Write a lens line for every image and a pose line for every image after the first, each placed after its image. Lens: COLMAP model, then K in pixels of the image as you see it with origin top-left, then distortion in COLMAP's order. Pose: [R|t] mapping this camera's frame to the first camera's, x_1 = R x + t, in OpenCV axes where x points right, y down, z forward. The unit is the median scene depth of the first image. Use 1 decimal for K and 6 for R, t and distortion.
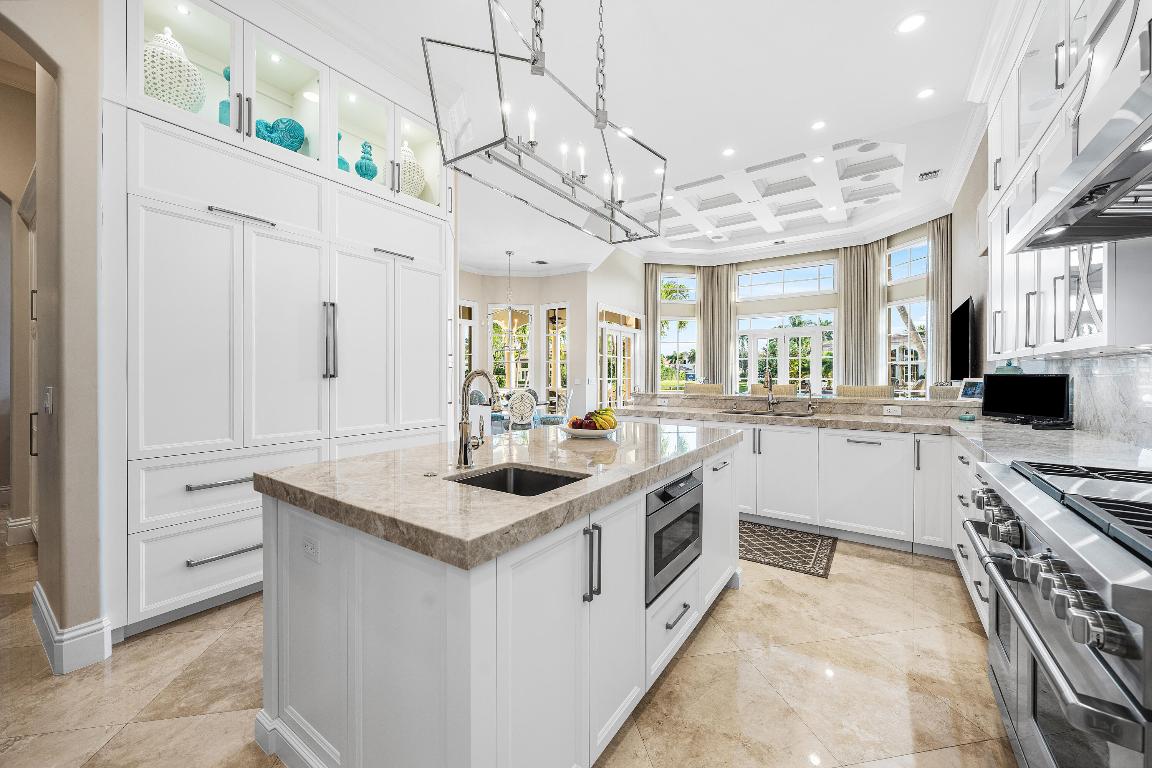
lens RADIAL K [[439.9, 0, 574.1], [0, 439.9, 378.3], [0, 0, 1]] dist [0.000520, 0.000395]
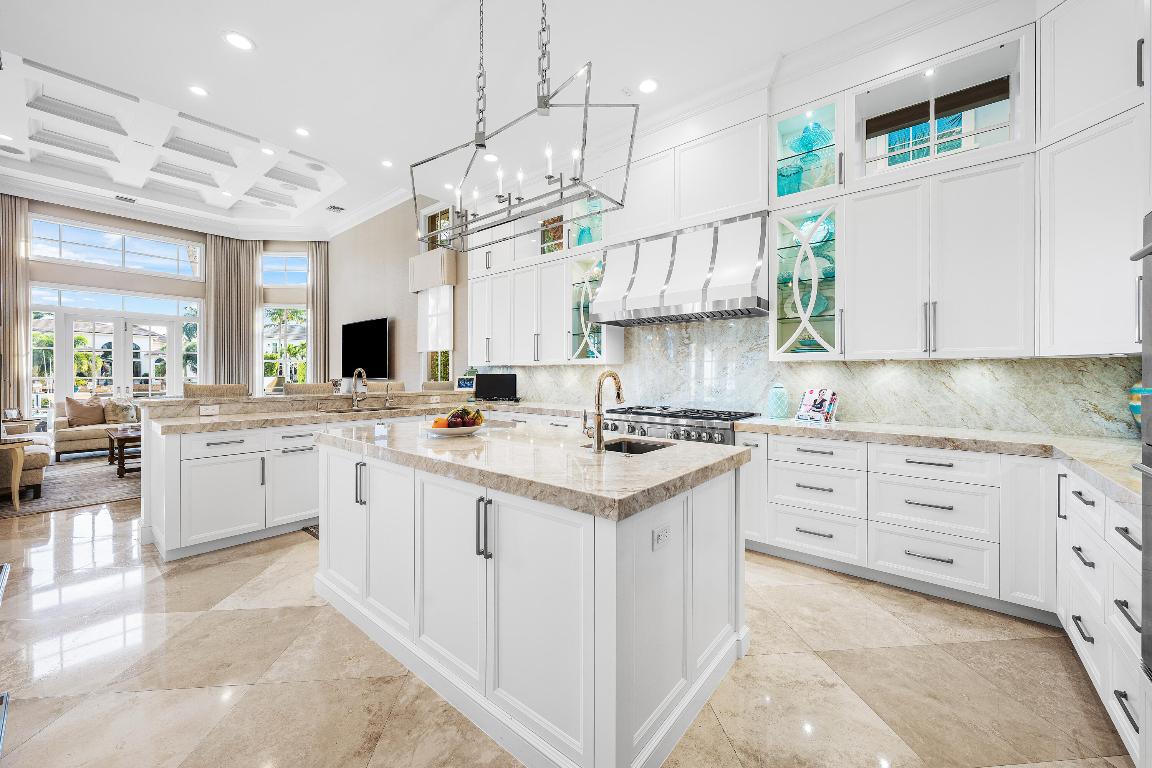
lens RADIAL K [[439.9, 0, 574.1], [0, 439.9, 378.3], [0, 0, 1]] dist [0.000520, 0.000395]
pose [[0.081561, -0.011107, 0.996606, -0.294977], [0.003452, 0.999935, 0.010862, -0.003519], [-0.996662, 0.002555, 0.081594, 0.201459]]
